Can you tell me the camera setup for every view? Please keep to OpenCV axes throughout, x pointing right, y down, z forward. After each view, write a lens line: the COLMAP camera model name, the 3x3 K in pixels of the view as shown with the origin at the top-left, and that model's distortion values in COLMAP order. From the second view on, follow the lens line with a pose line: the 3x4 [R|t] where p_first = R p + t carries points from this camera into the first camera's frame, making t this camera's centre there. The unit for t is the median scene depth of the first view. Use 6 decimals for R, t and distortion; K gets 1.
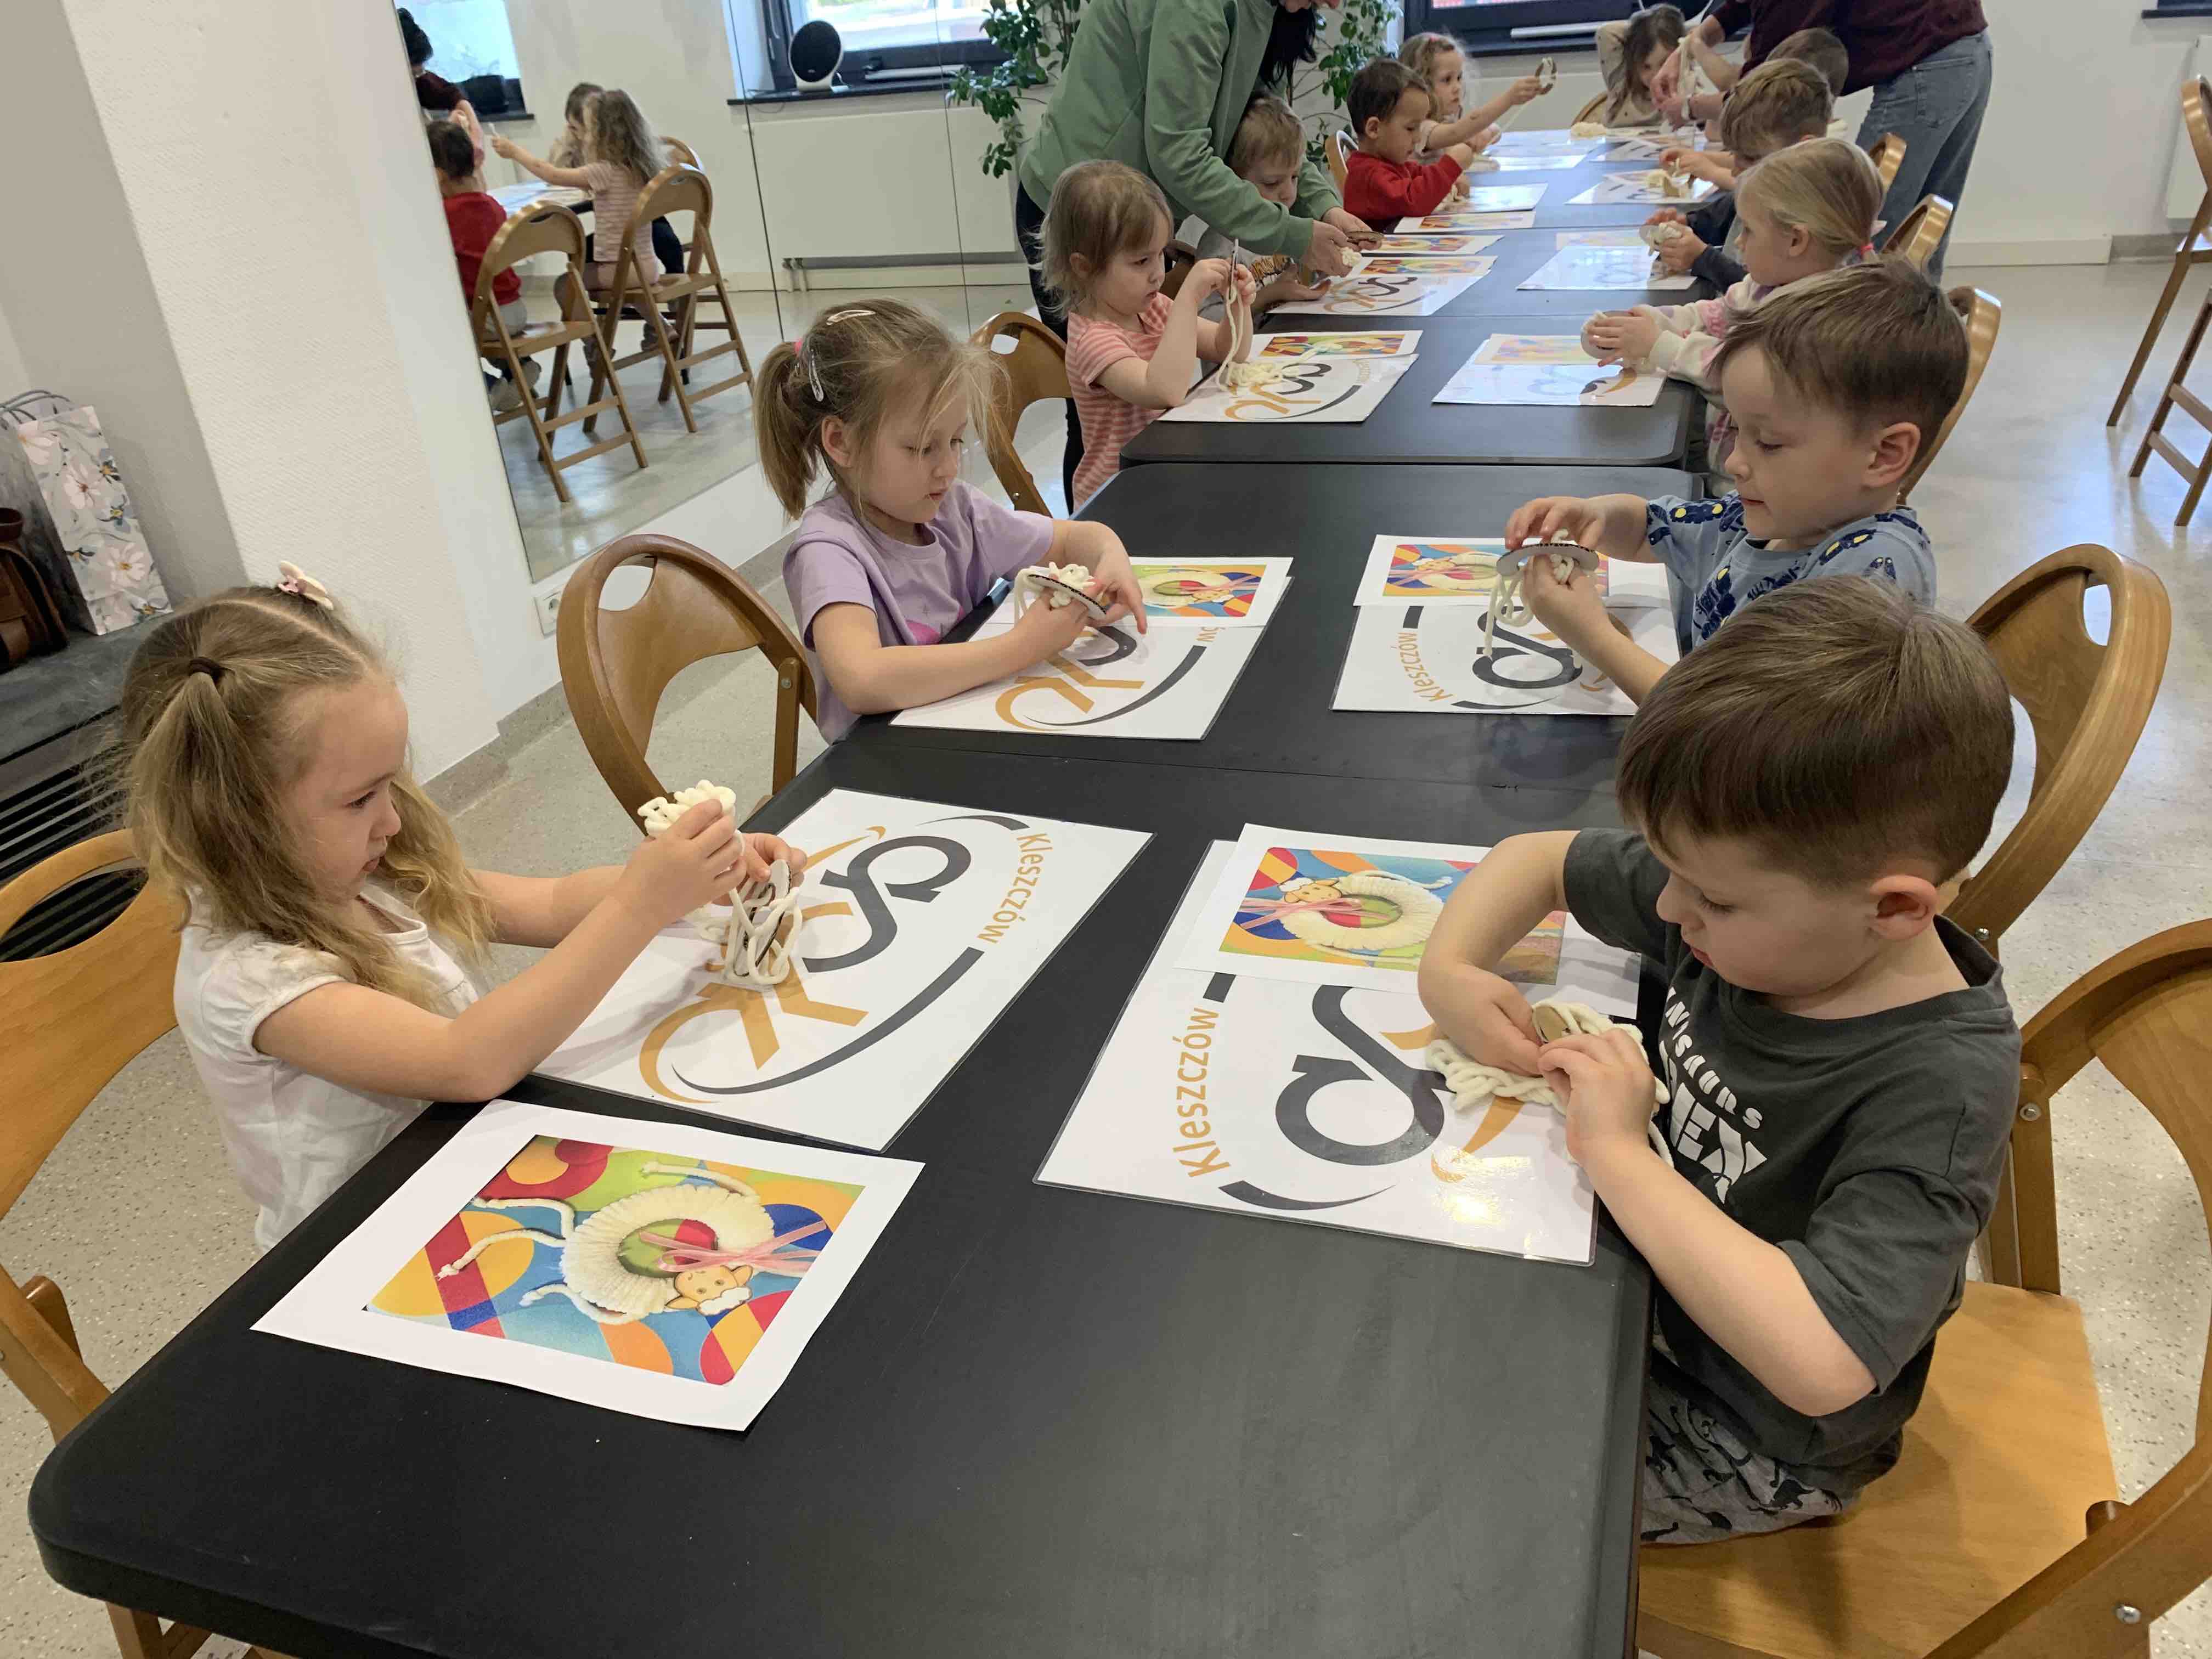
lens RADIAL K [[1670.6, 0, 1106.0], [0, 1670.6, 829.5], [0, 0, 1]] dist [-0.029478, 0.038591]
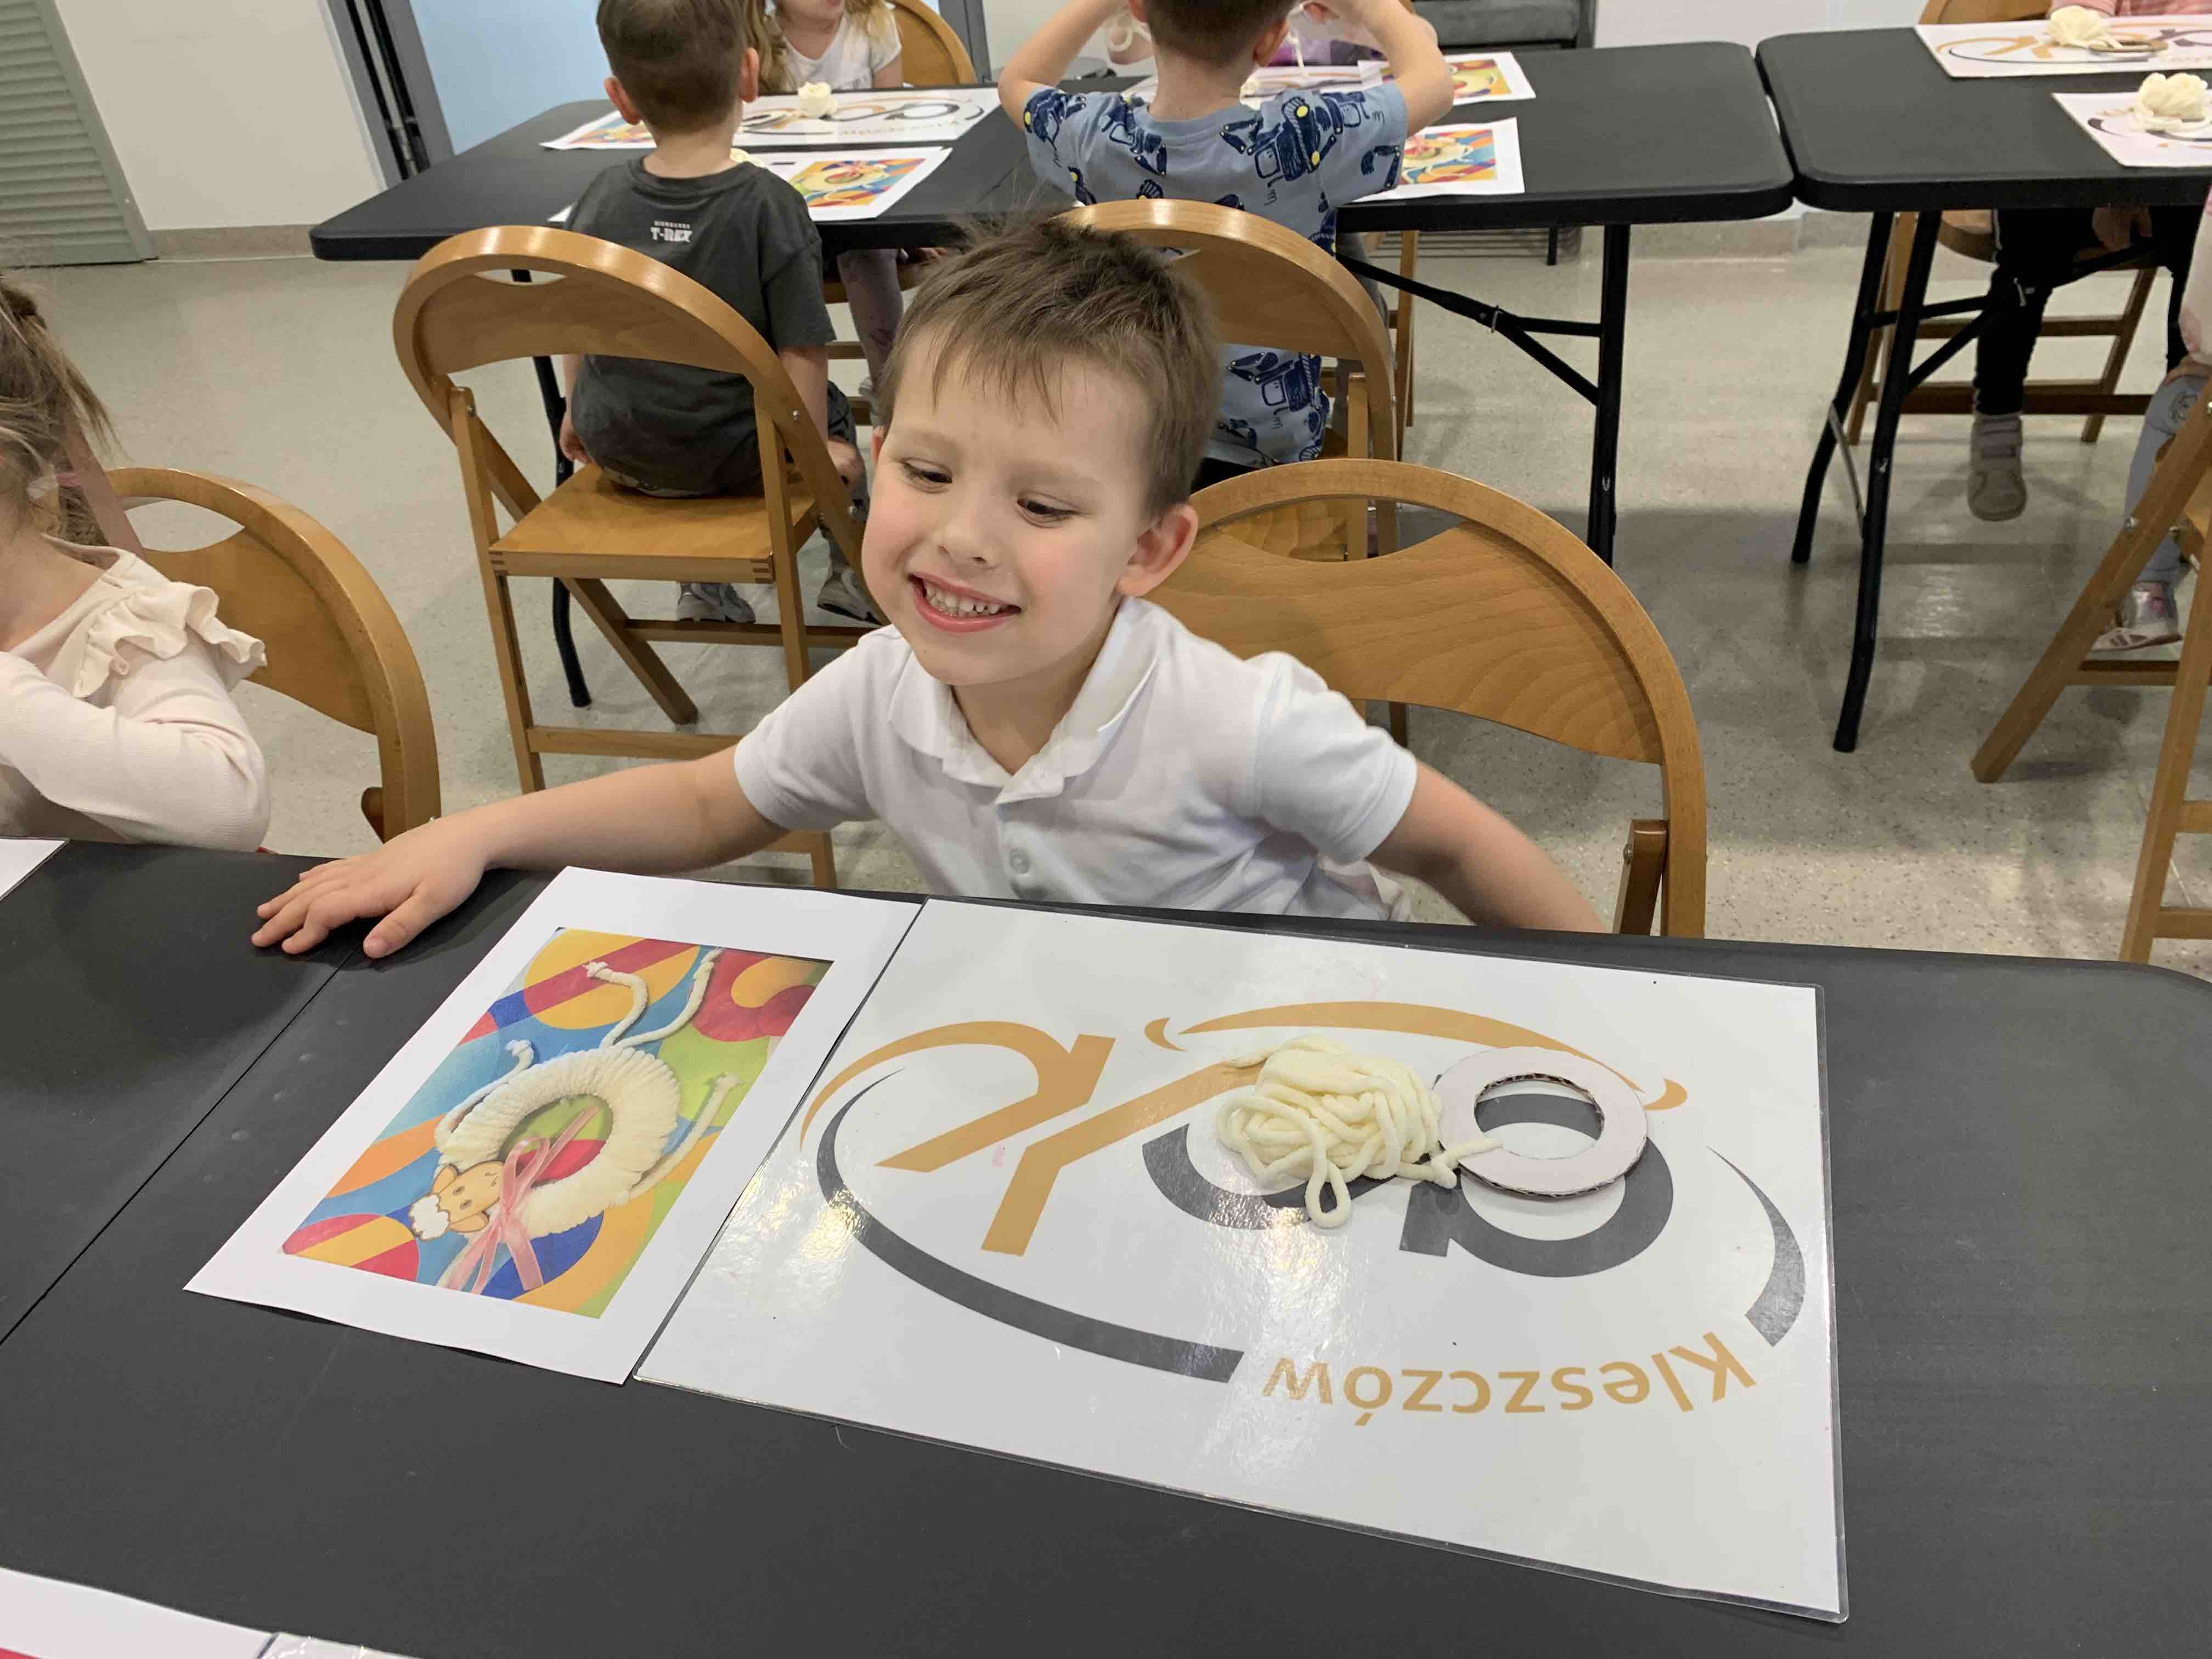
lens RADIAL K [[1670.6, 0, 1106.0], [0, 1670.6, 829.5], [0, 0, 1]] dist [-0.029478, 0.038591]
pose [[0.034093, 0.632977, -0.773419, 0.285519], [-0.361603, 0.729252, 0.580891, -0.437942], [0.931709, 0.259866, 0.253749, 1.022326]]
